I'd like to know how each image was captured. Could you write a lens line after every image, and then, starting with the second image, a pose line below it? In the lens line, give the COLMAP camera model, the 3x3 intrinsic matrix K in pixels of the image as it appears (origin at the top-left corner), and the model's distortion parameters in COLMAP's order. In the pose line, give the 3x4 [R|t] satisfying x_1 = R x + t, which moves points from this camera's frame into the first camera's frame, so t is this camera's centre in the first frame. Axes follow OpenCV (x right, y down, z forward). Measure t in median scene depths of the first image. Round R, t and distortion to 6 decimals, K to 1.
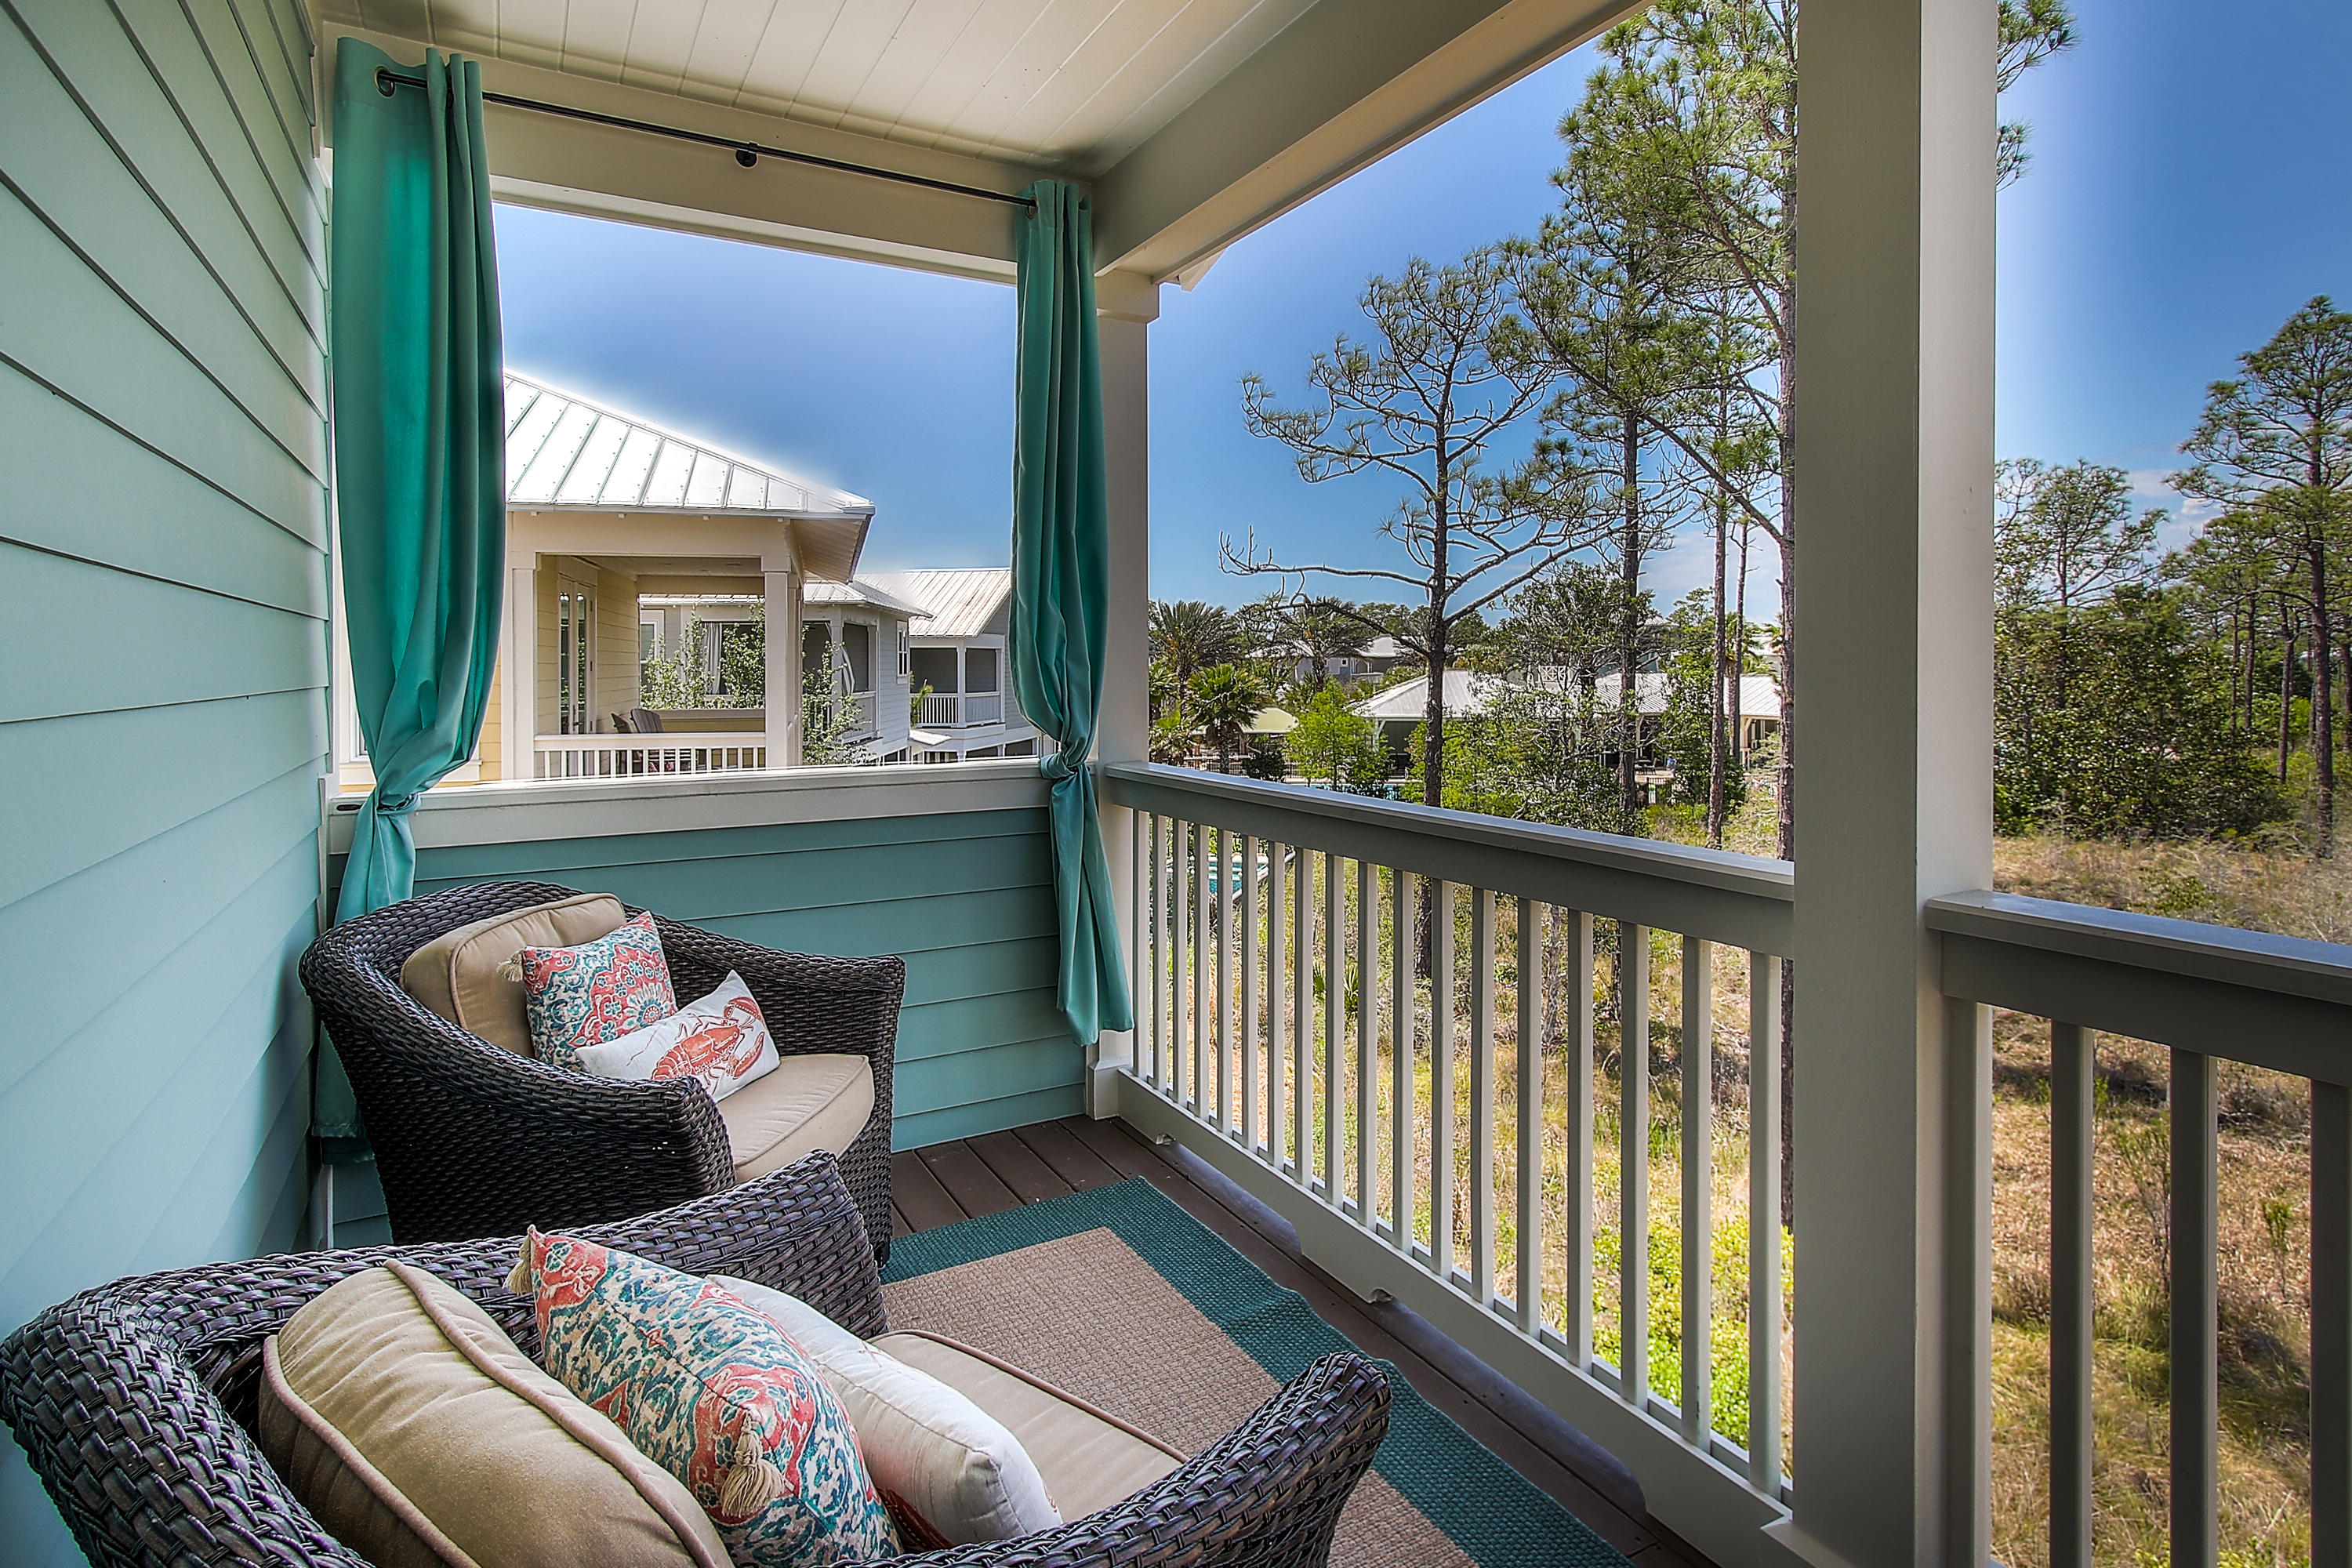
lens RADIAL K [[1259.1, 0, 1236.5], [0, 1259.1, 664.0], [0, 0, 1]] dist [-0.008676, 0.005312]
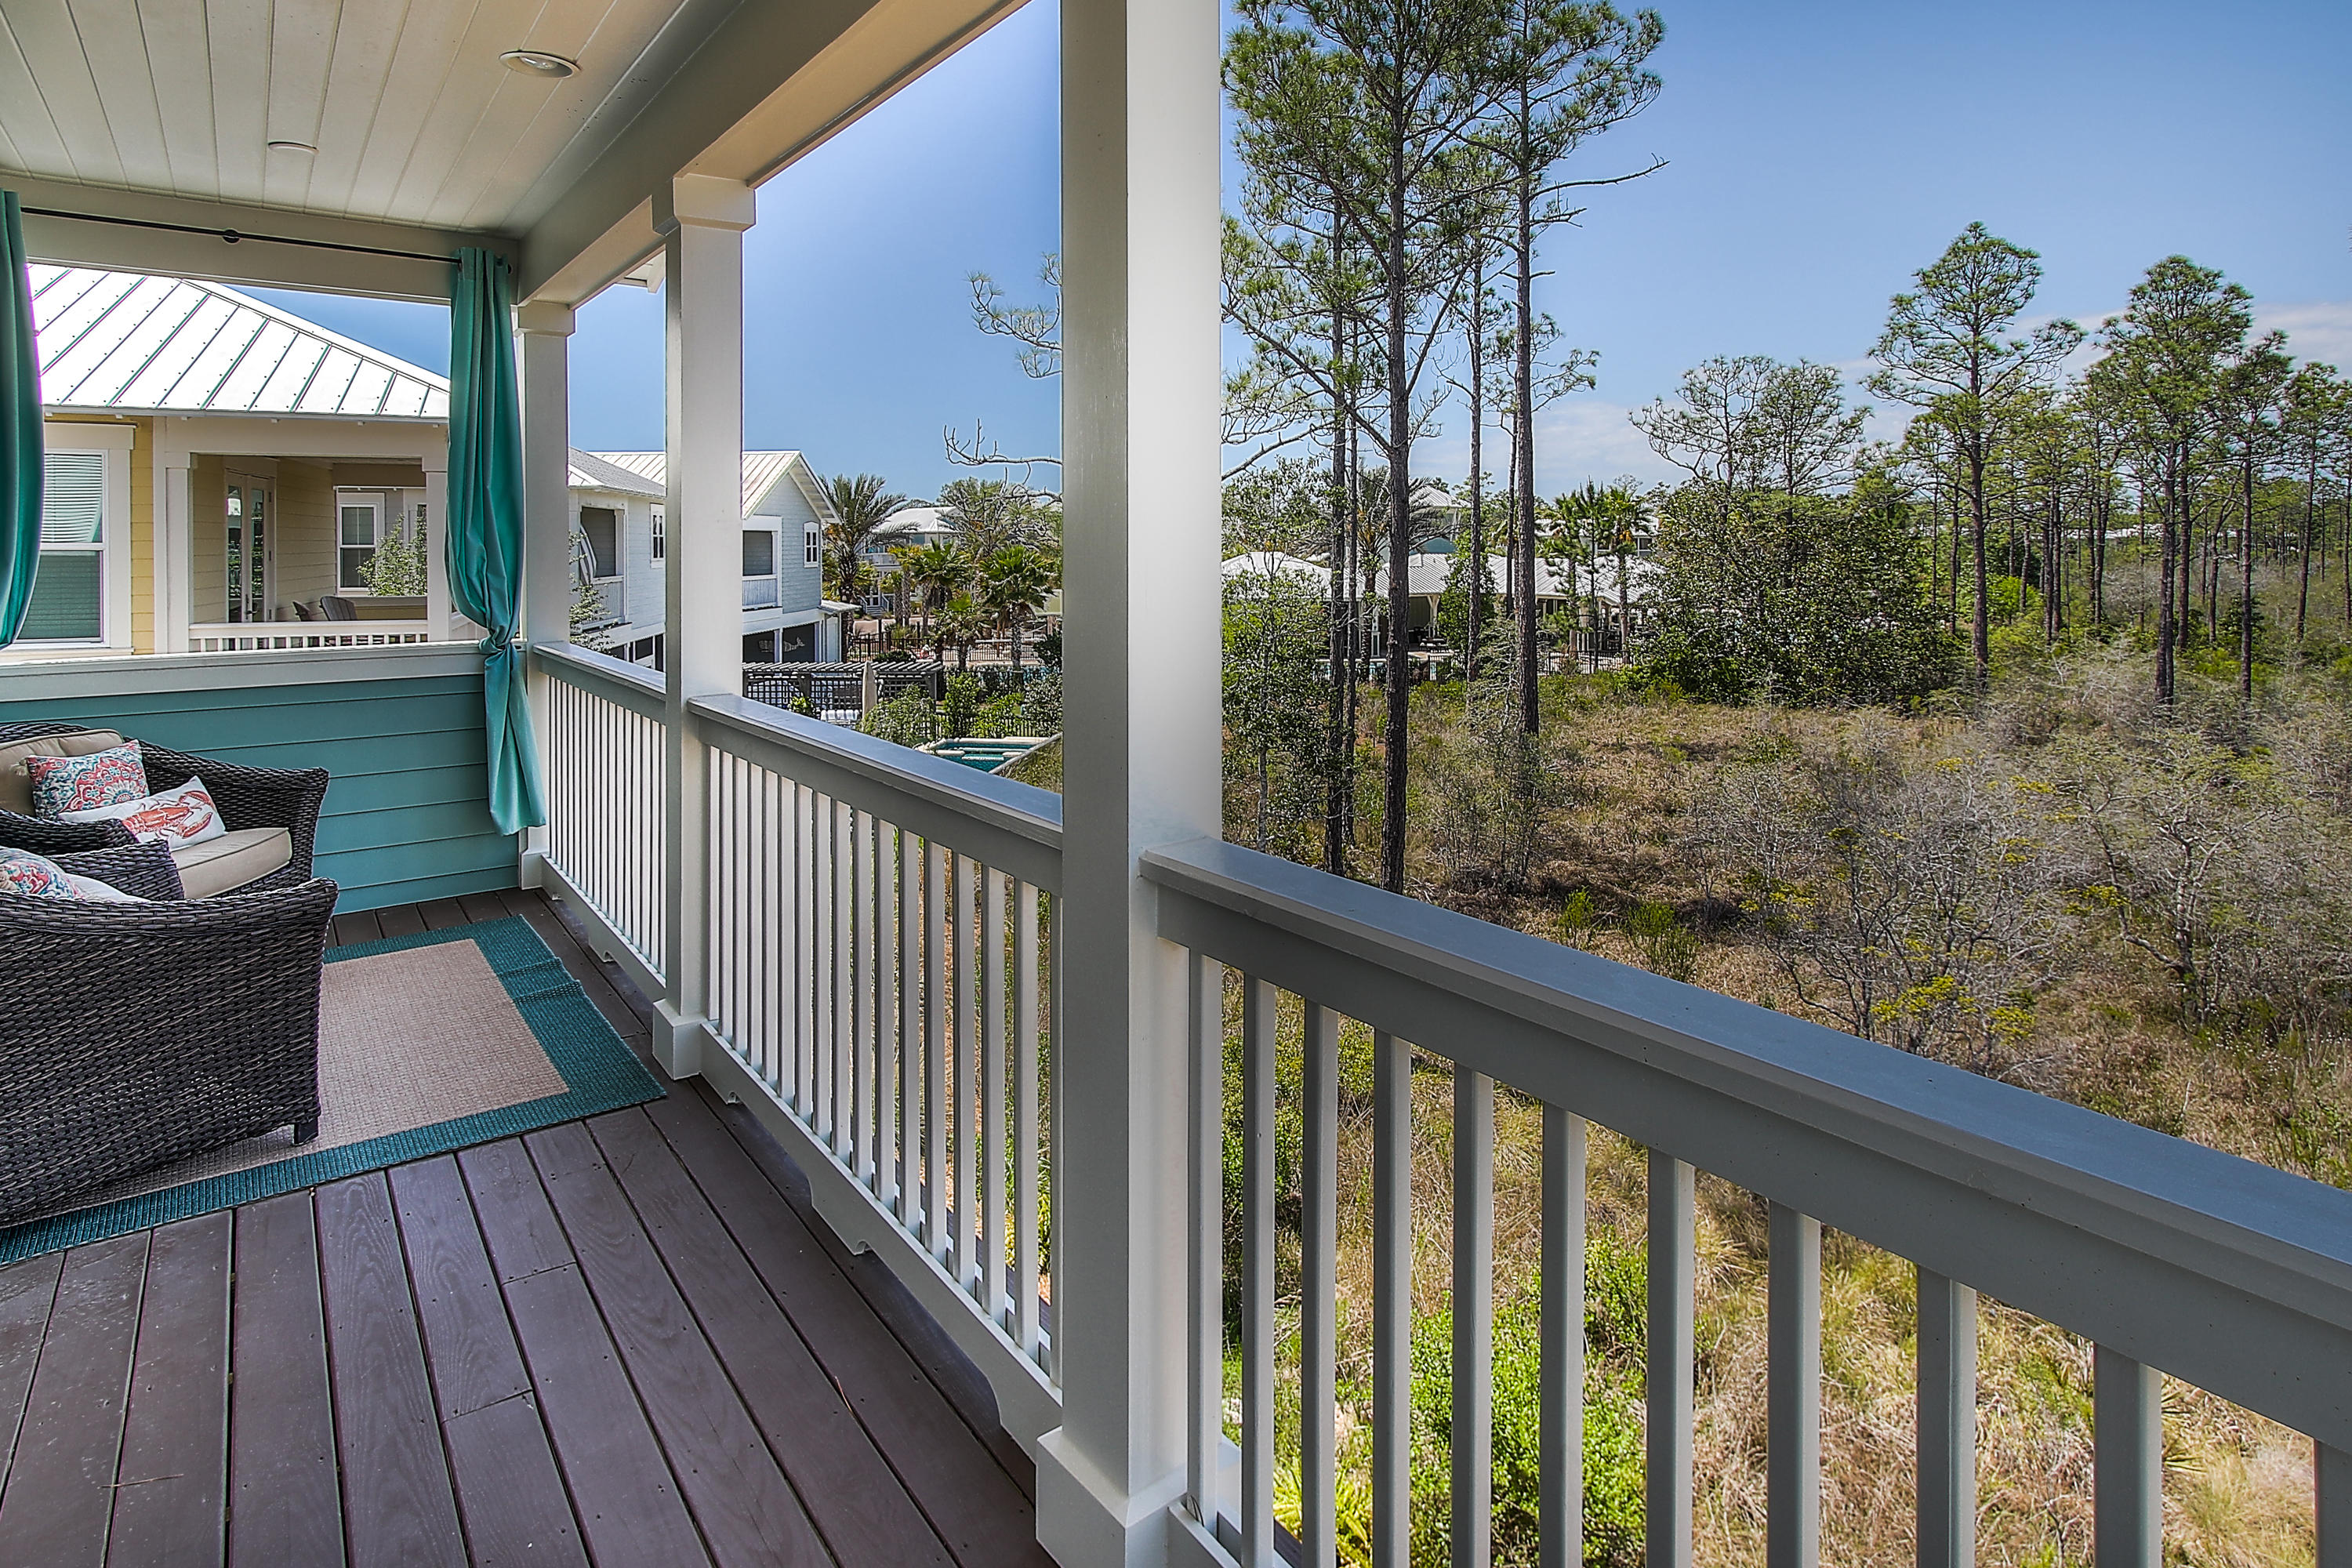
lens RADIAL K [[1259.1, 0, 1197.6], [0, 1259.1, 552.4], [0, 0, 1]] dist [-0.008676, 0.005312]
pose [[0.991581, 0.000408, 0.129484, 0.466817], [-0.001100, 0.999985, 0.005273, -0.033509], [-0.129480, -0.005371, 0.991567, -0.525339]]
